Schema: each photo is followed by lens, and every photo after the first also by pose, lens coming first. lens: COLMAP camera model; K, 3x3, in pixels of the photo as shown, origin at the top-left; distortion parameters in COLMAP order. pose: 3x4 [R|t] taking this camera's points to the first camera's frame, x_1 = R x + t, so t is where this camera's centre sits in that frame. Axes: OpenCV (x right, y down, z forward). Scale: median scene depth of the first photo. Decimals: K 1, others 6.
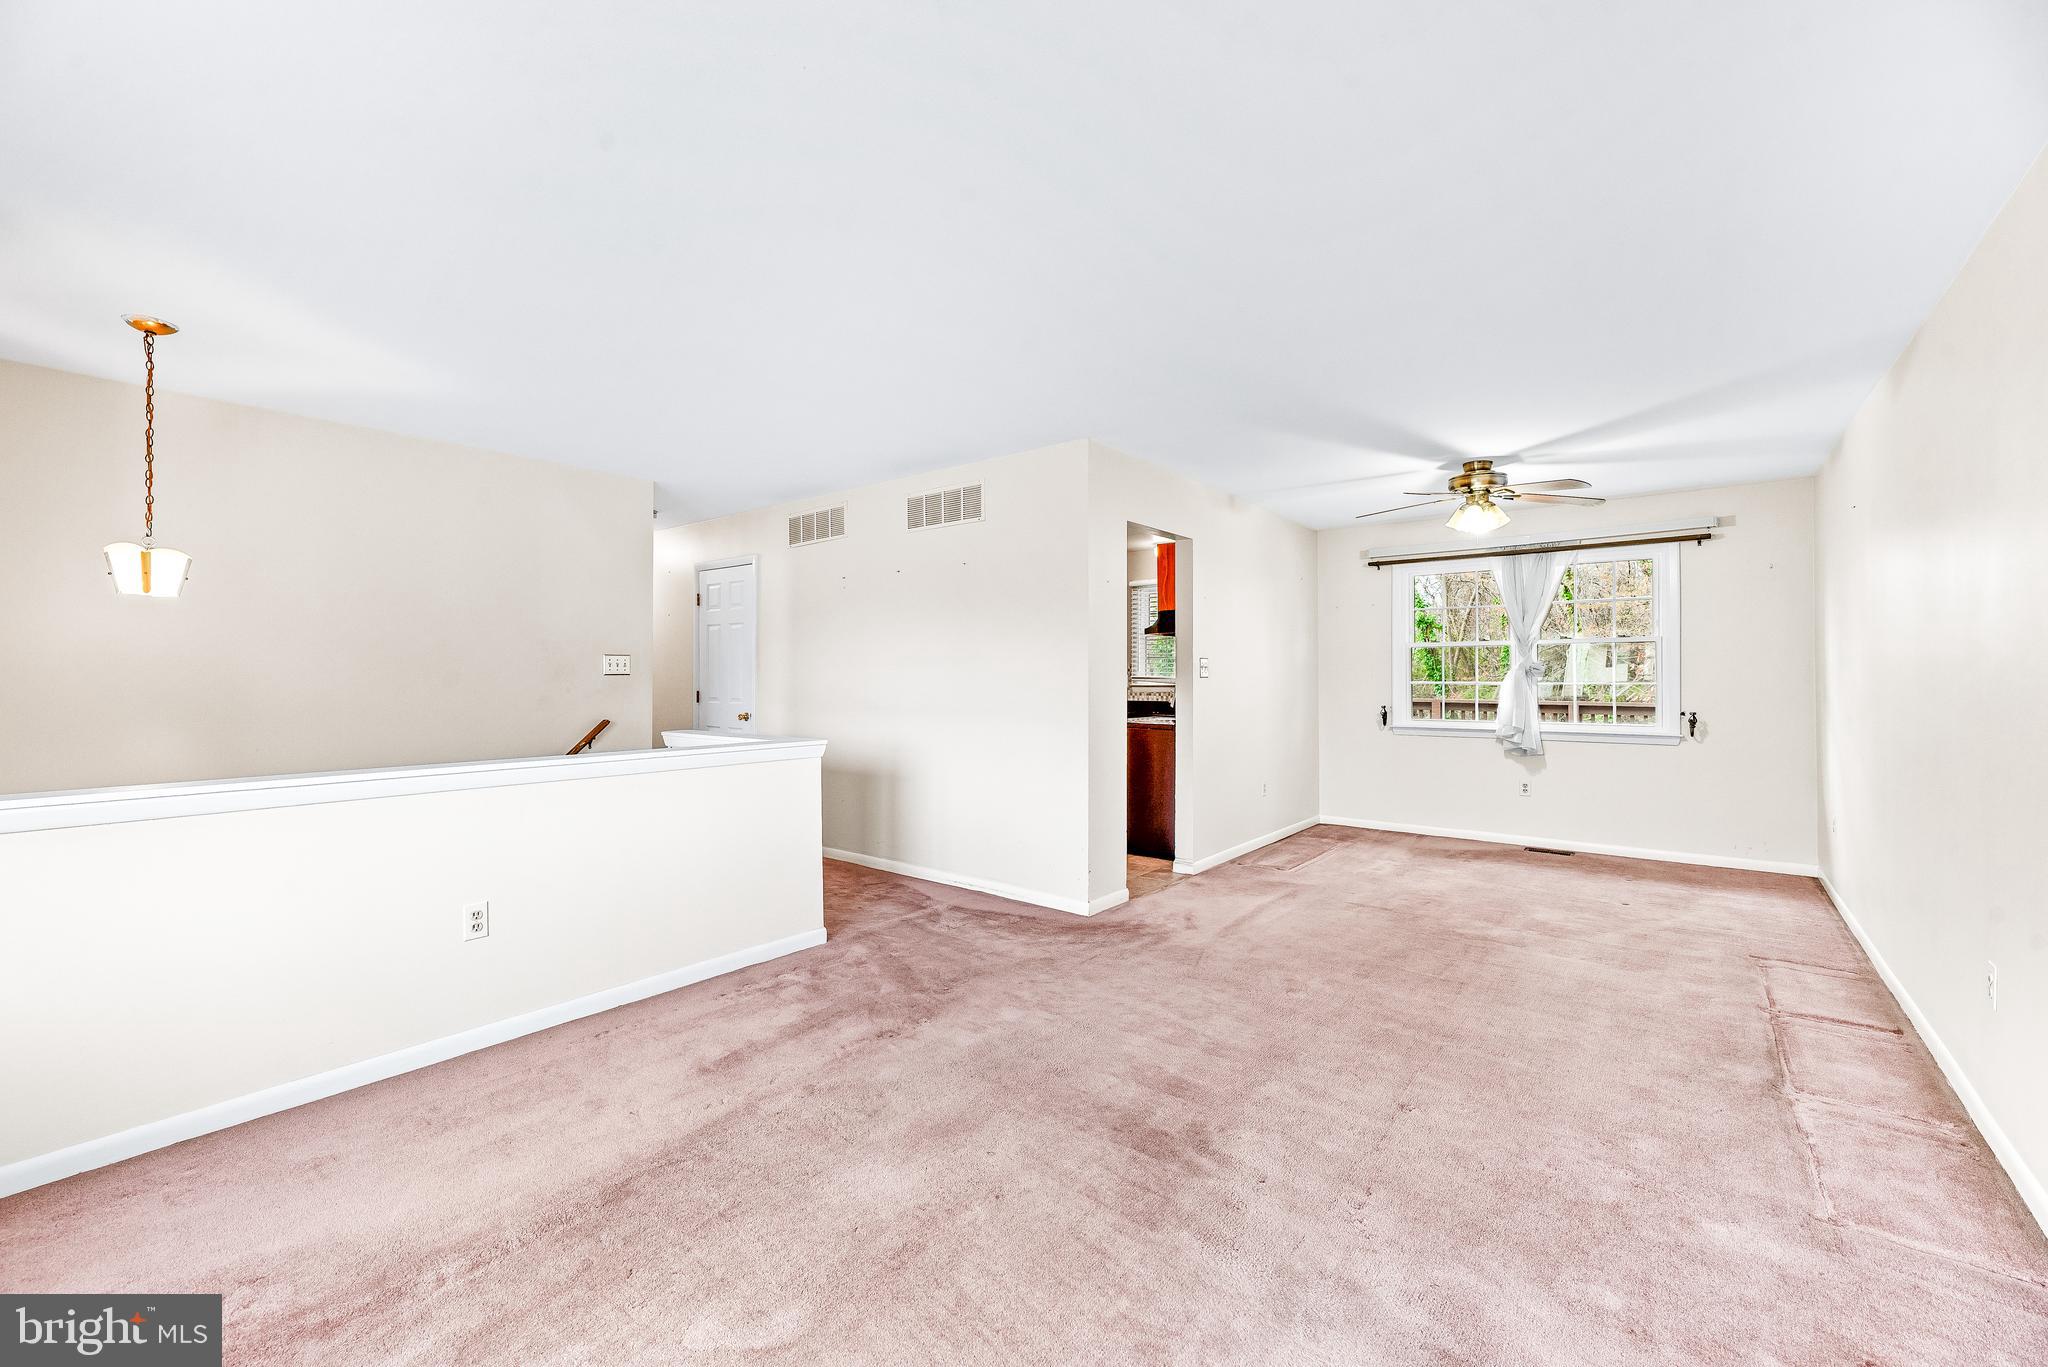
lens RADIAL K [[826.0, 0, 1010.3], [0, 826.0, 679.9], [0, 0, 1]] dist [-0.004399, 0.001742]
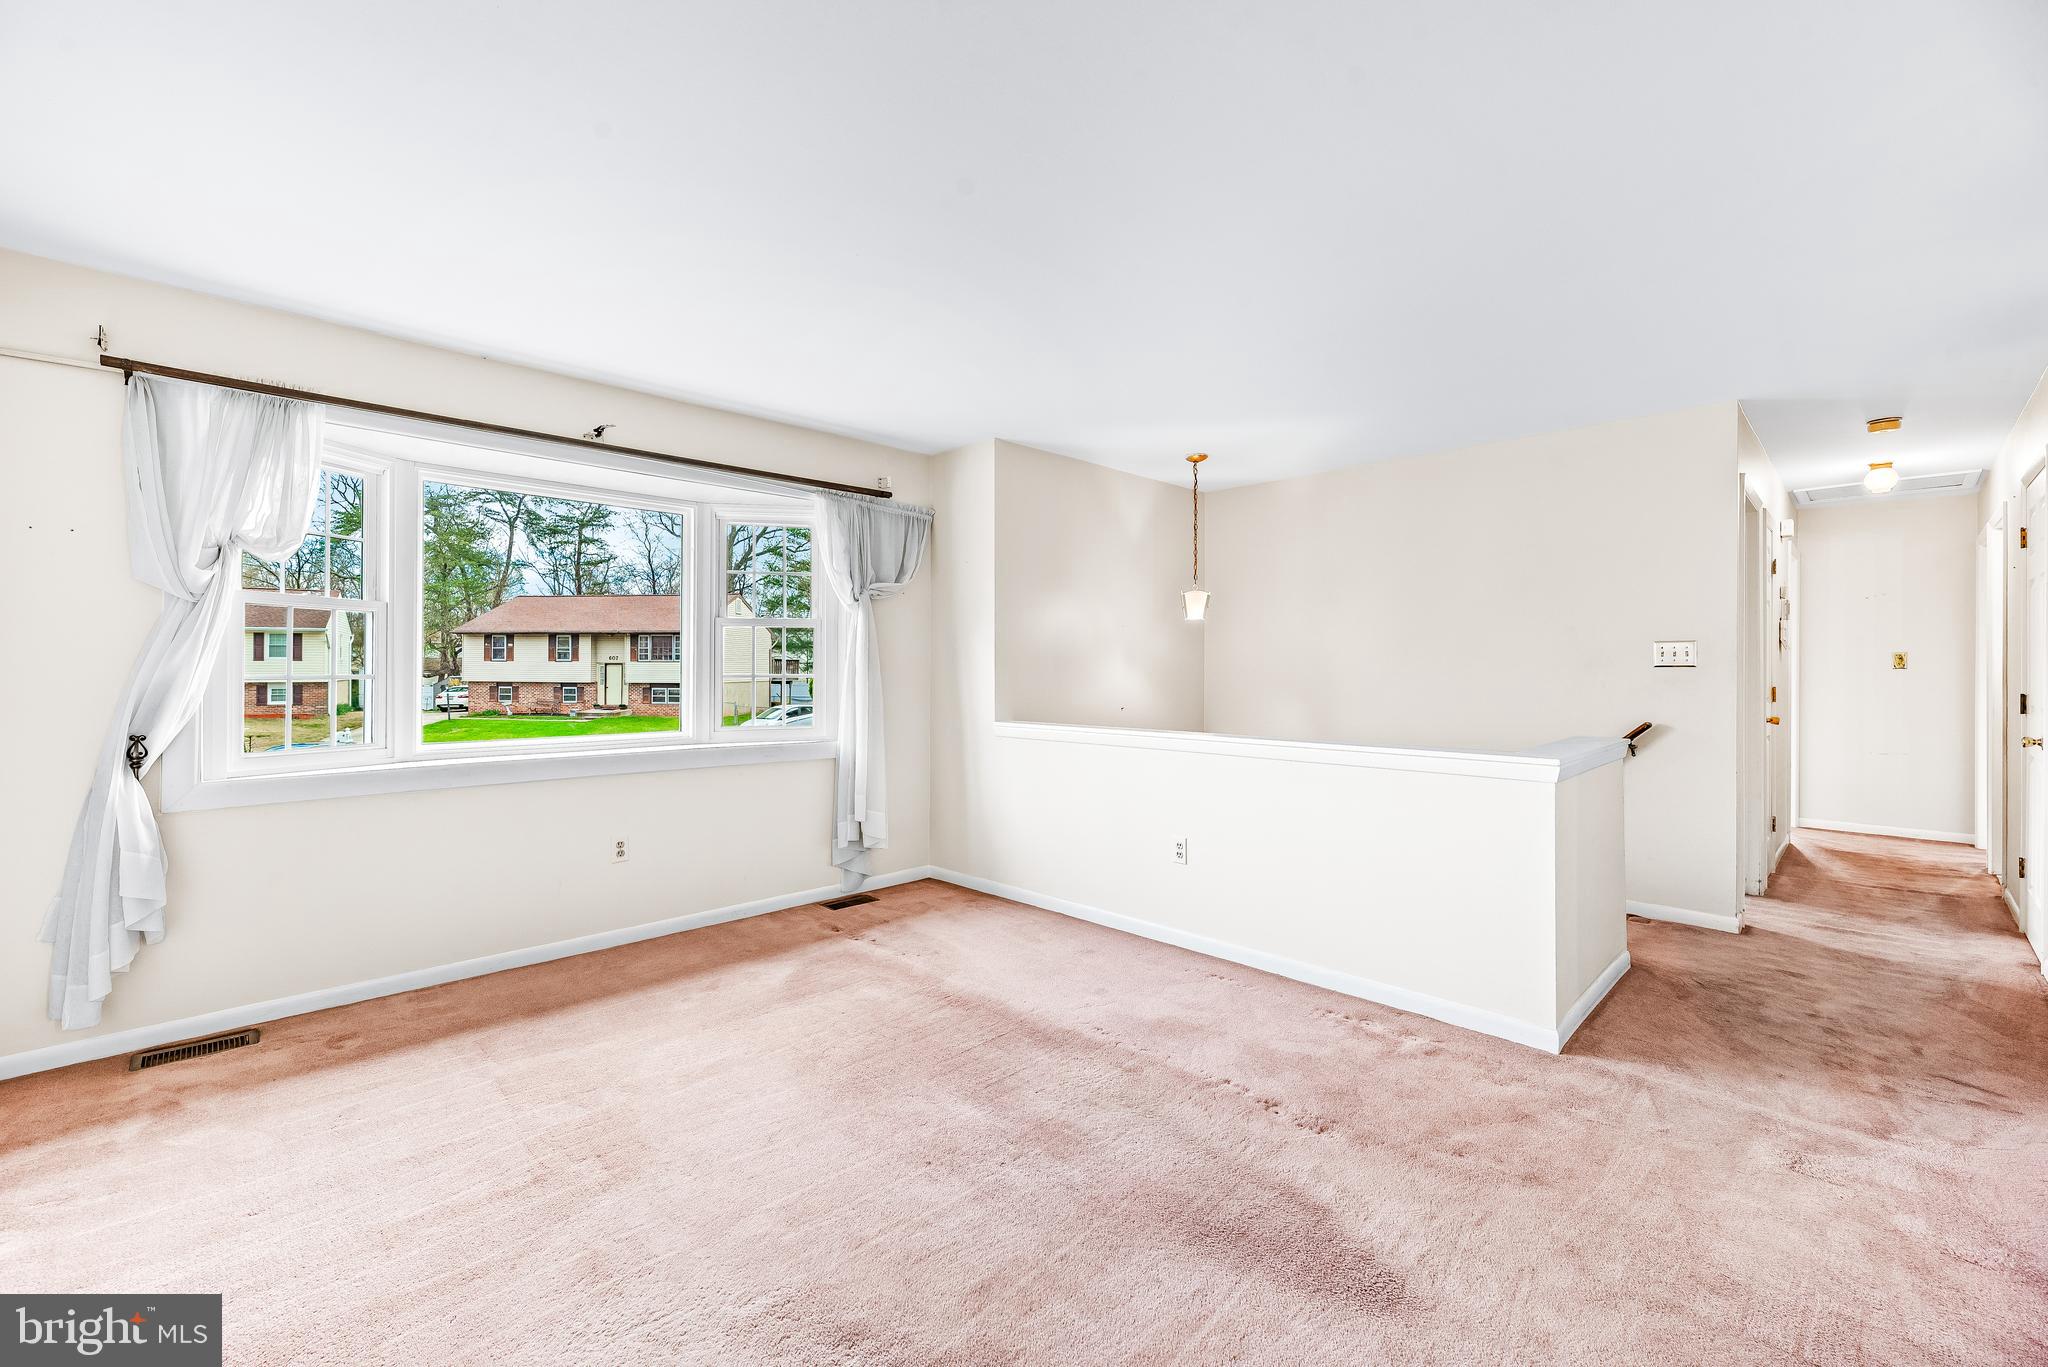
lens RADIAL K [[826.0, 0, 1013.6], [0, 826.0, 670.4], [0, 0, 1]] dist [-0.004399, 0.001742]
pose [[-0.100101, 0.002676, -0.994974, 0.574155], [-0.004959, 0.999983, 0.003188, -0.002543], [0.994965, 0.005253, -0.100086, 0.693949]]
